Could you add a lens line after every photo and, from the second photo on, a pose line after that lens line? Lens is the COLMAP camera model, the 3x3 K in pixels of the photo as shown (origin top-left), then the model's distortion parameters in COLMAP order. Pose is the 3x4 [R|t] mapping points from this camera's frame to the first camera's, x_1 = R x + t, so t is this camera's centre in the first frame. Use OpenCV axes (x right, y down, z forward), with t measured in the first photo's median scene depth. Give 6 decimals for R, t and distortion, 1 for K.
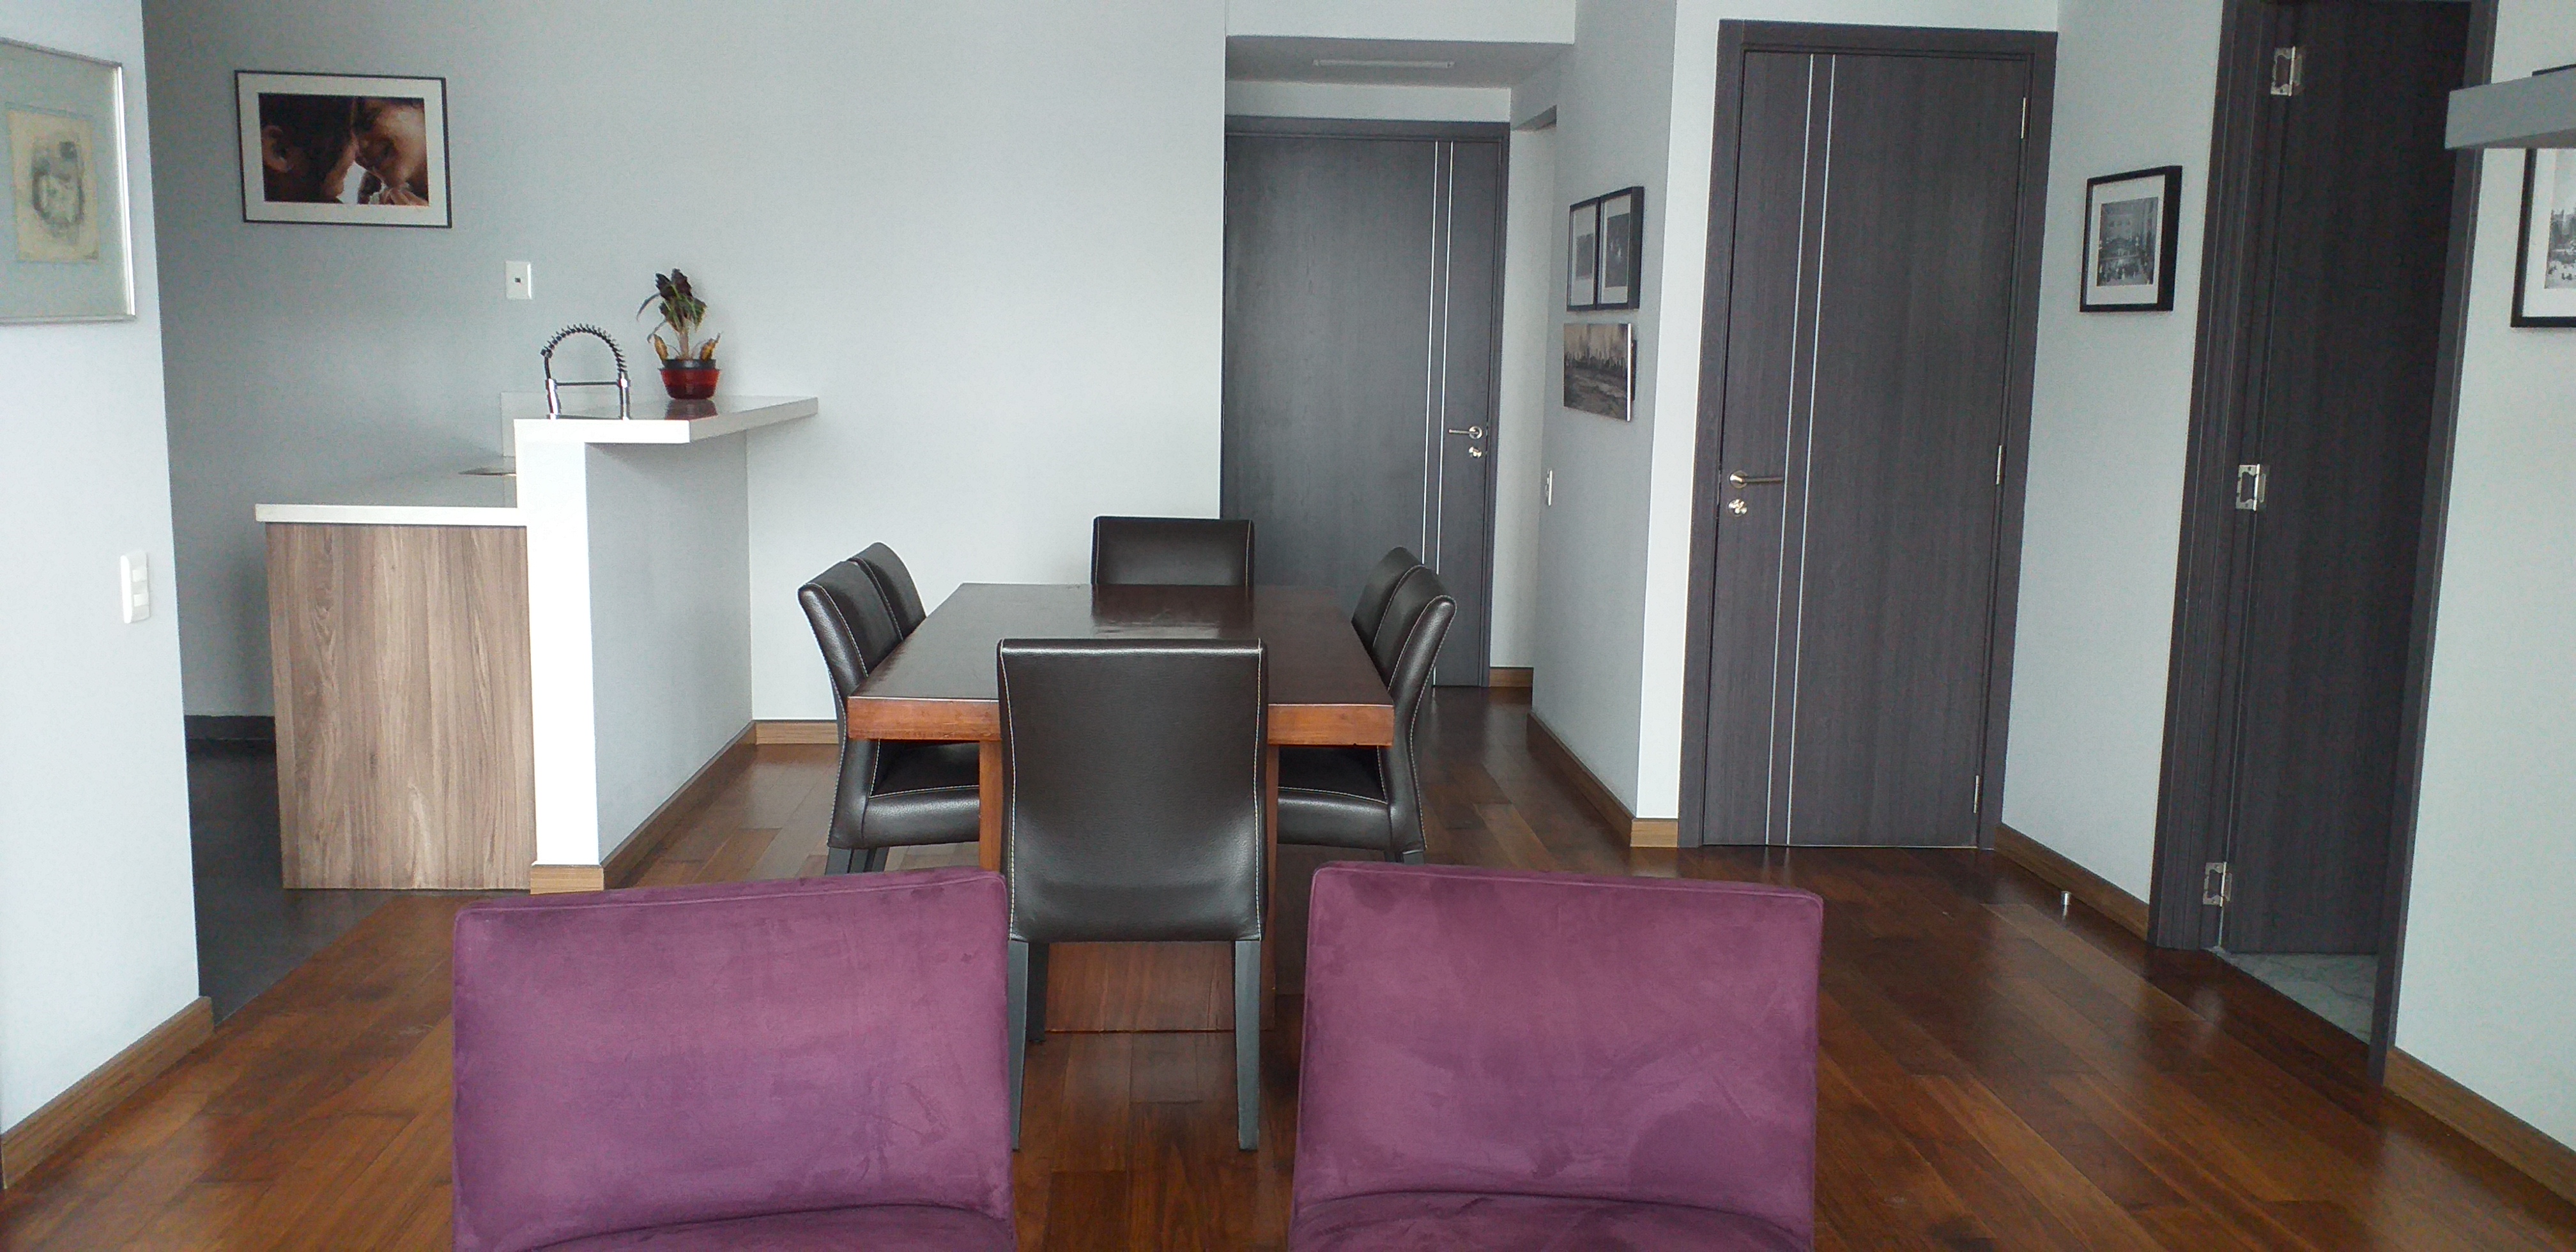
lens RADIAL K [[2057.6, 0, 1296.6], [0, 2057.6, 630.4], [0, 0, 1]] dist [0.045751, -0.055208]
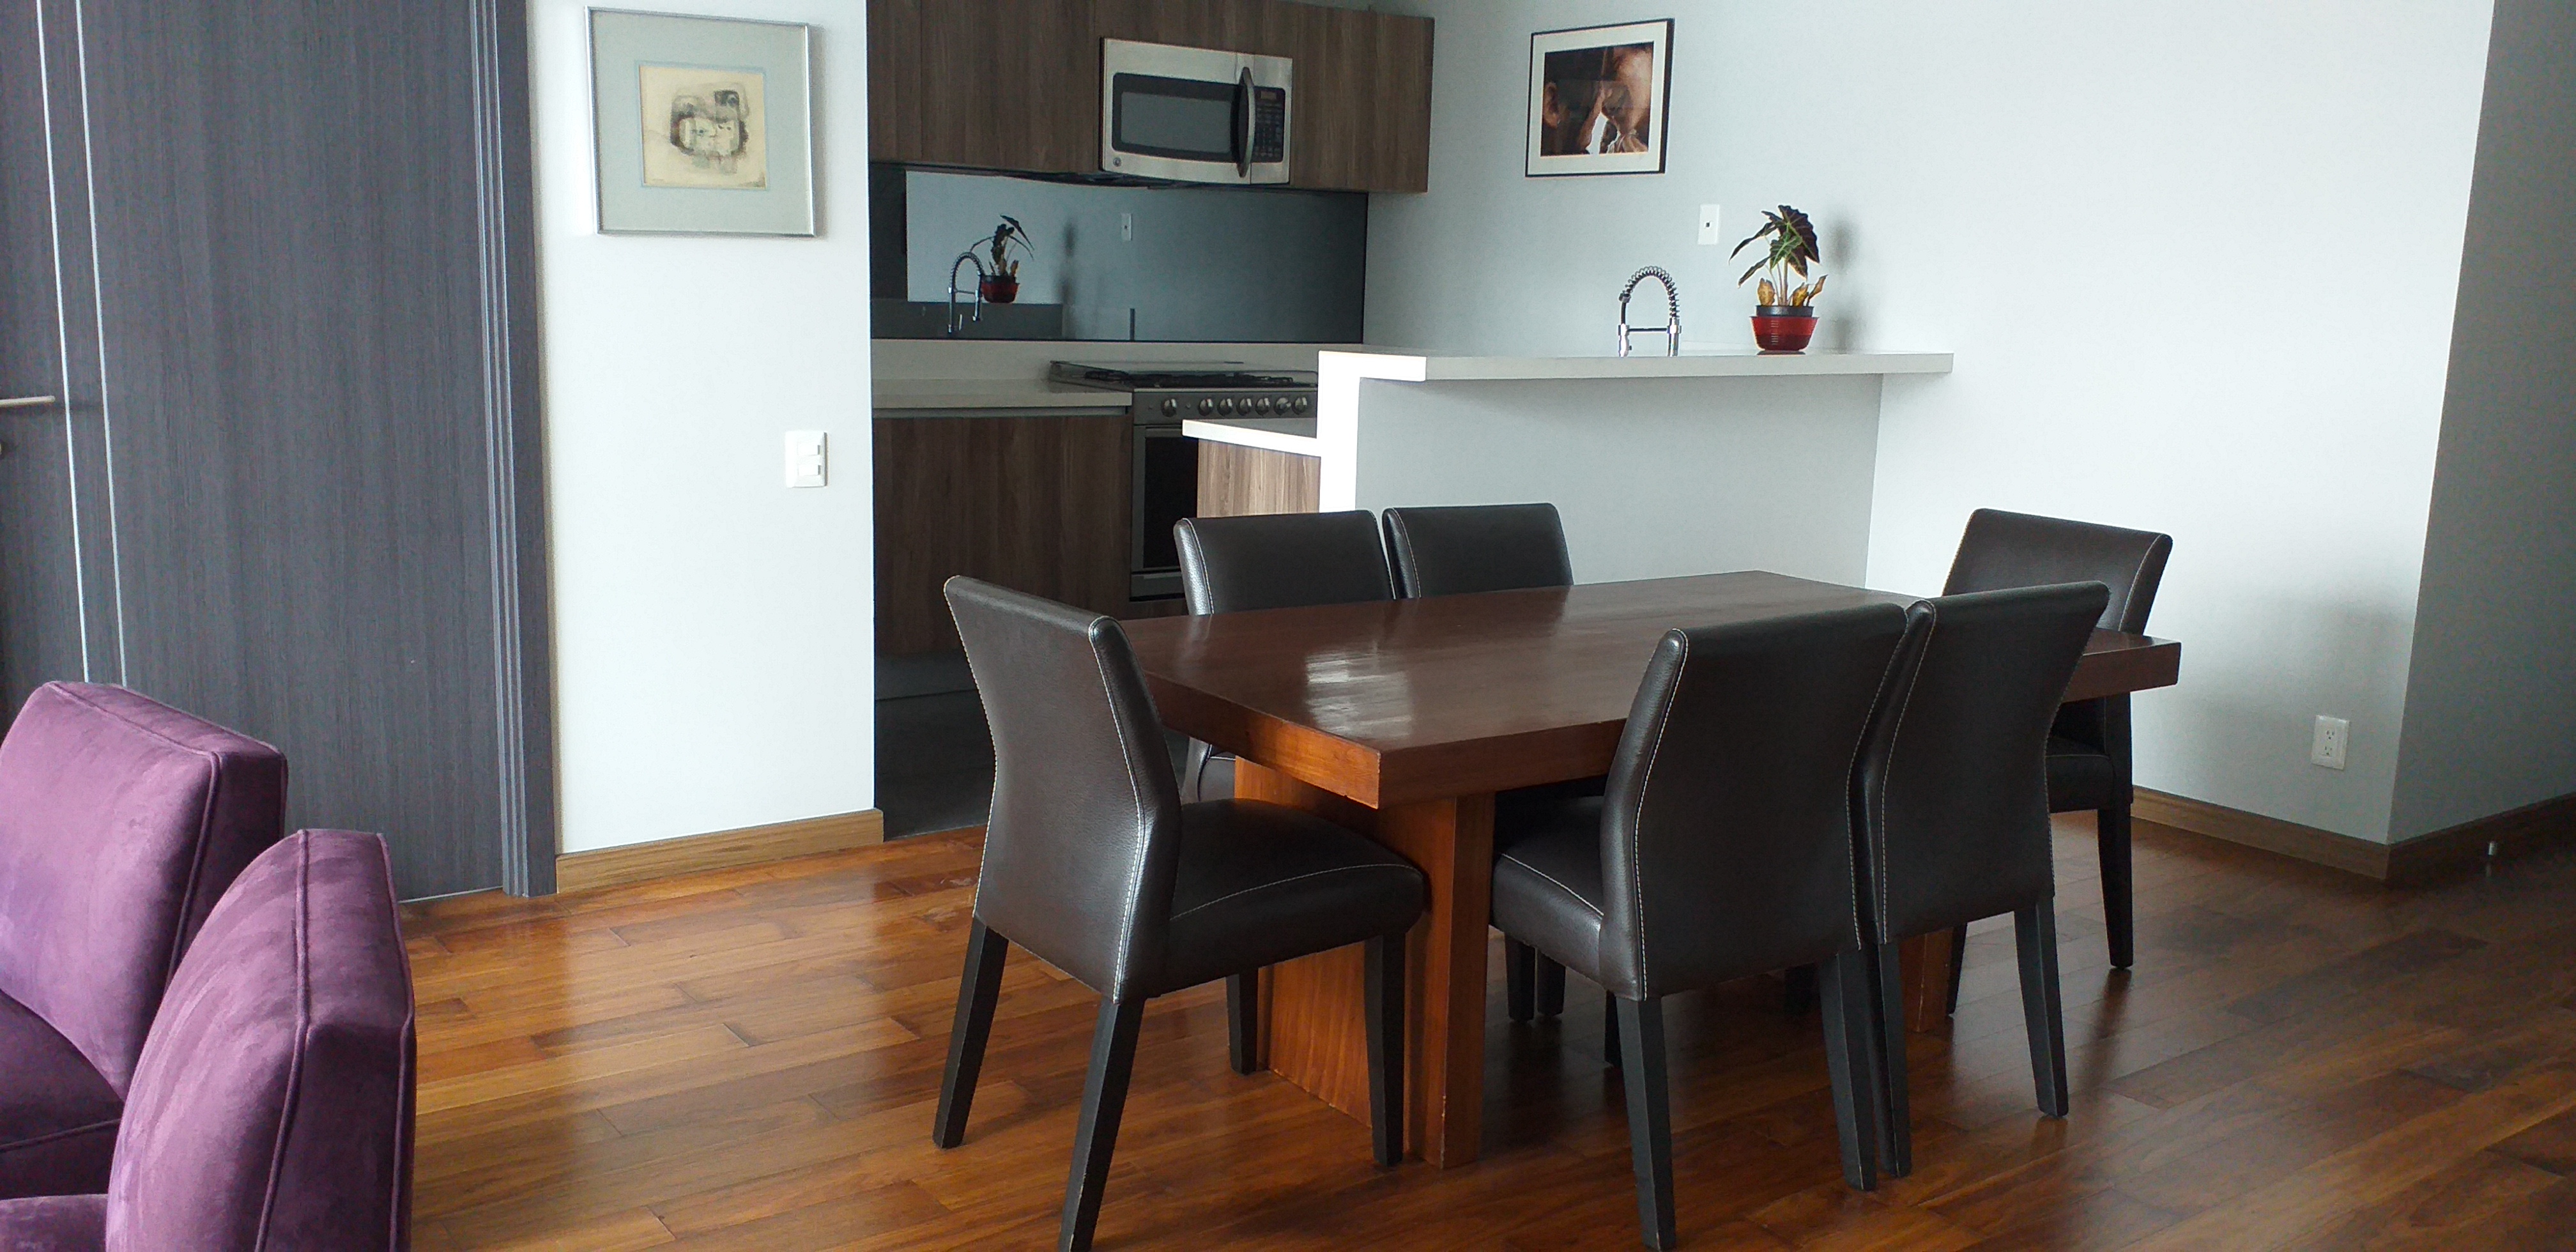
lens RADIAL K [[2056.6, 0, 1309.9], [0, 2056.6, 645.2], [0, 0, 1]] dist [0.149507, -0.396001]
pose [[0.538208, 0.145027, -0.830240, 0.467245], [-0.136817, 0.987052, 0.083726, -0.041196], [0.831633, 0.068529, 0.551082, 0.430385]]
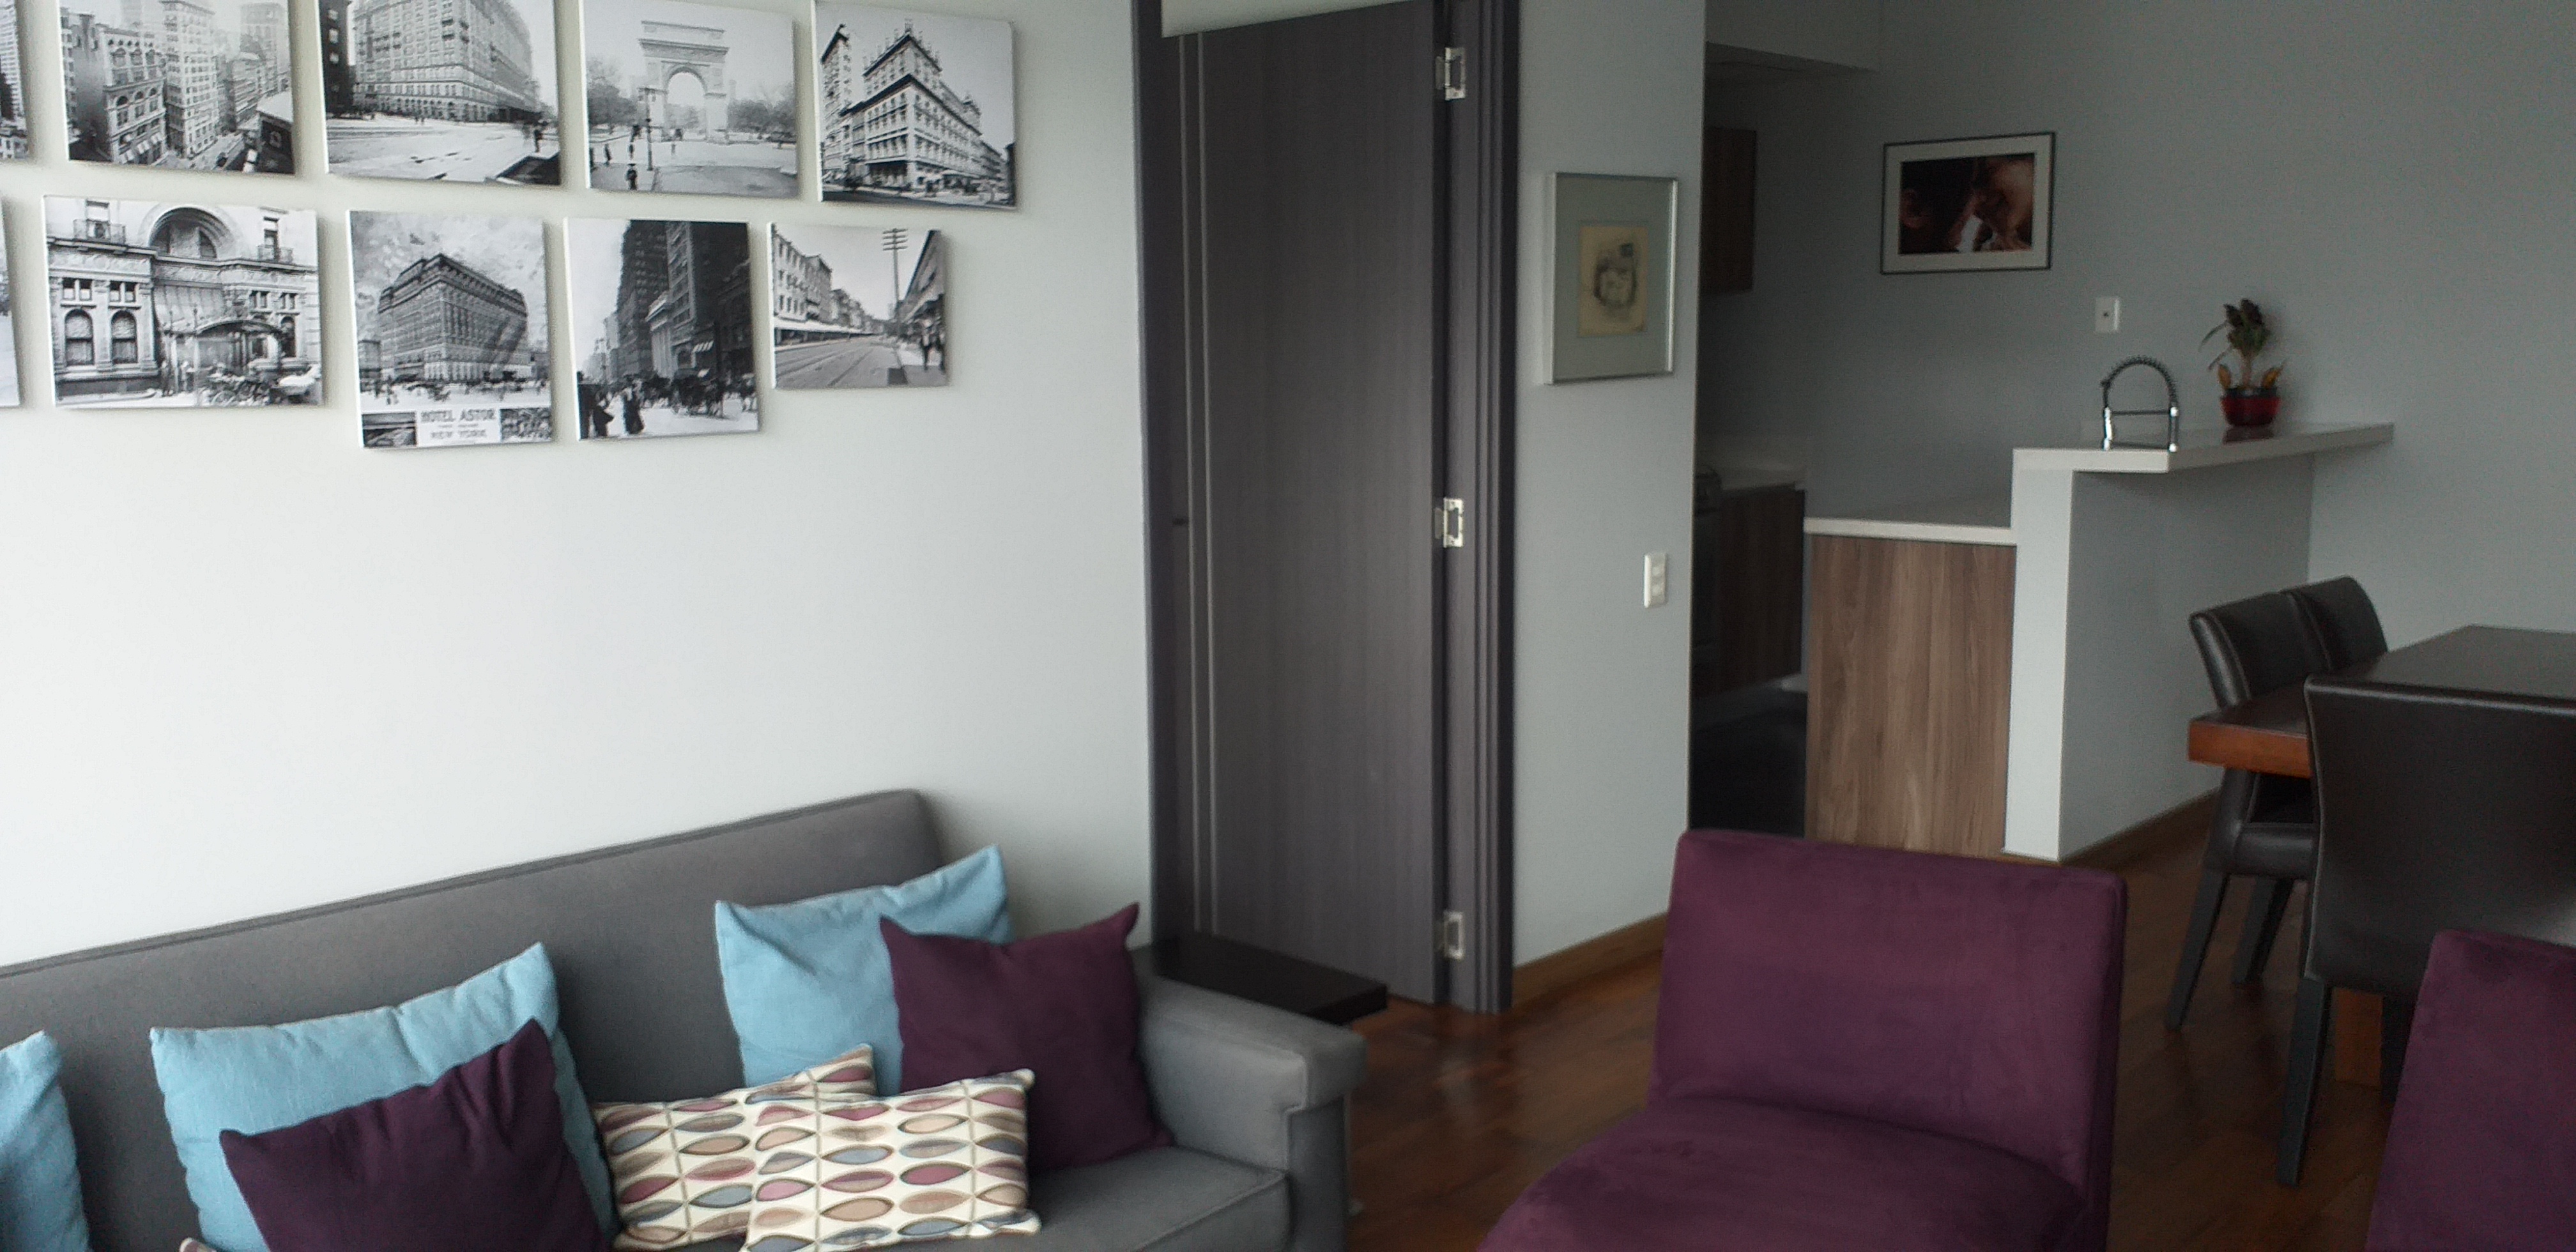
lens RADIAL K [[2056.6, 0, 1309.9], [0, 2056.6, 645.2], [0, 0, 1]] dist [0.149507, -0.396001]
pose [[0.686642, 0.079183, -0.722671, 0.173187], [-0.078966, 0.996293, 0.034136, -0.005107], [0.722695, 0.033627, 0.690349, -0.040221]]
